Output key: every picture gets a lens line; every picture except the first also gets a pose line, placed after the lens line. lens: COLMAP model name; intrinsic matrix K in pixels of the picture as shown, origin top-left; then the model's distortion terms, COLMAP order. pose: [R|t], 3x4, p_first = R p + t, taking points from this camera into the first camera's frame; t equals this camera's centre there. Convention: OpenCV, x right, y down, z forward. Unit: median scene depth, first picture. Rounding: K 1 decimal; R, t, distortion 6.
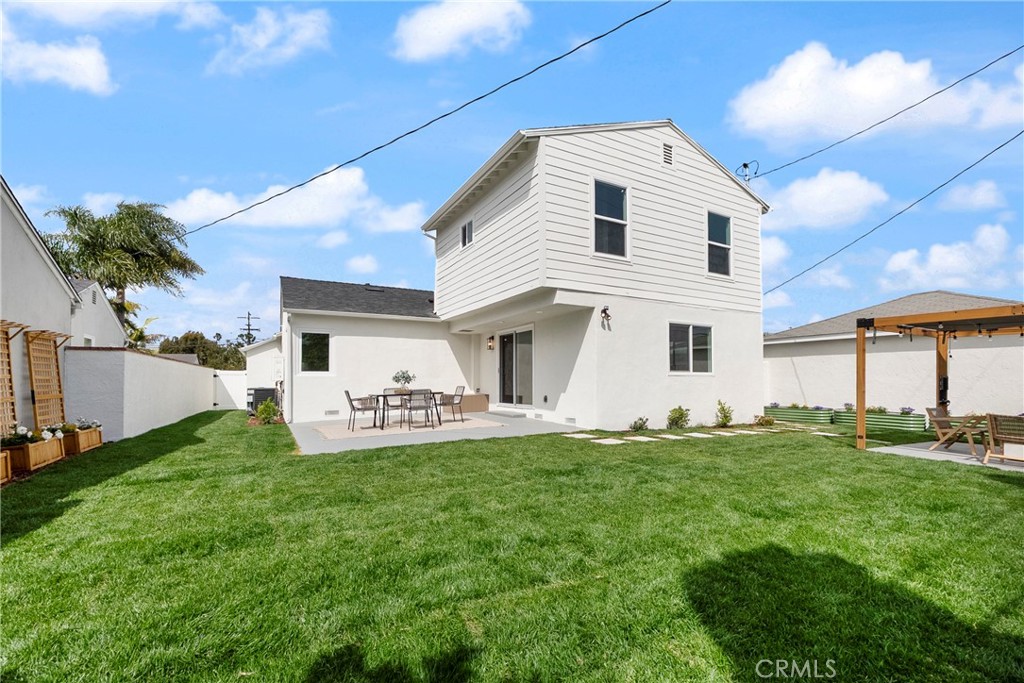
lens RADIAL K [[443.9, 0, 513.3], [0, 443.9, 375.4], [0, 0, 1]] dist [-0.005284, -0.000600]
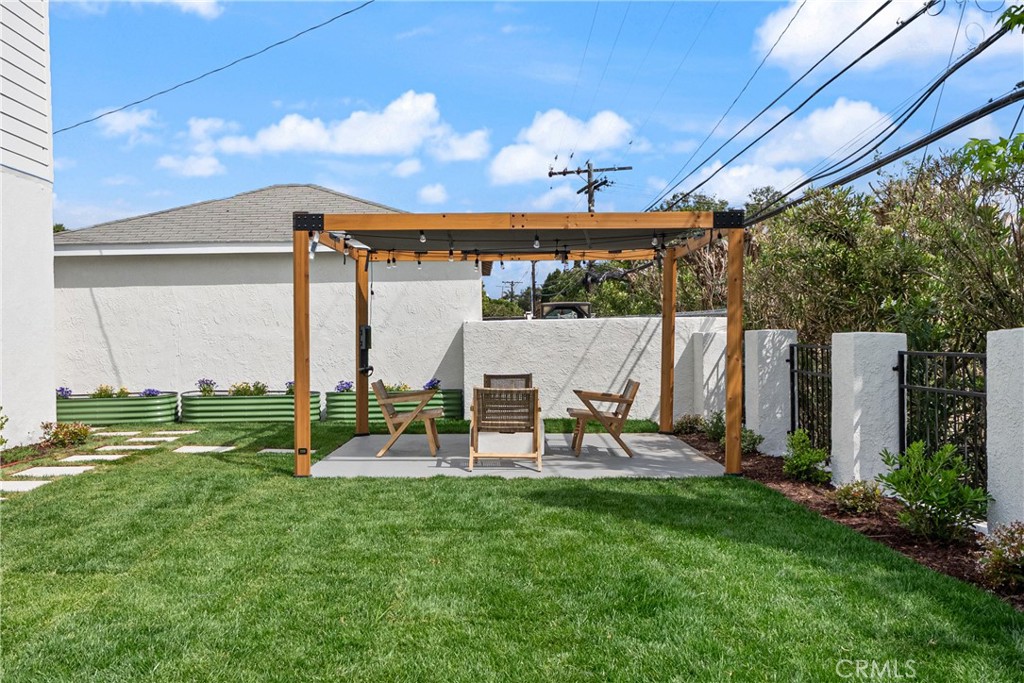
lens RADIAL K [[872.7, 0, 494.6], [0, 872.7, 334.5], [0, 0, 1]] dist [0.005091, 0.001055]
pose [[0.465626, -0.019614, 0.884764, 0.015268], [0.009843, 0.999807, 0.016984, -0.004384], [-0.884927, 0.000800, 0.465729, 0.258161]]
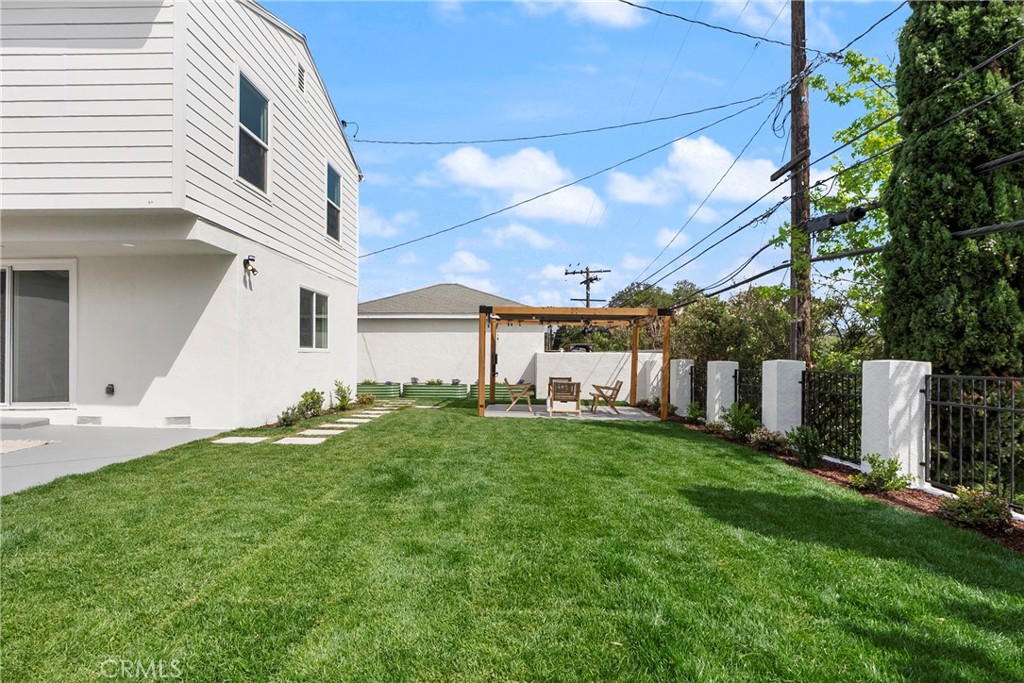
lens RADIAL K [[511.3, 0, 505.8], [0, 511.3, 359.4], [0, 0, 1]] dist [-0.007294, 0.001495]
pose [[0.495442, -0.008009, 0.868604, -0.265854], [-0.011119, 0.999817, 0.015561, -0.004589], [-0.868570, -0.017367, 0.495262, 0.198394]]
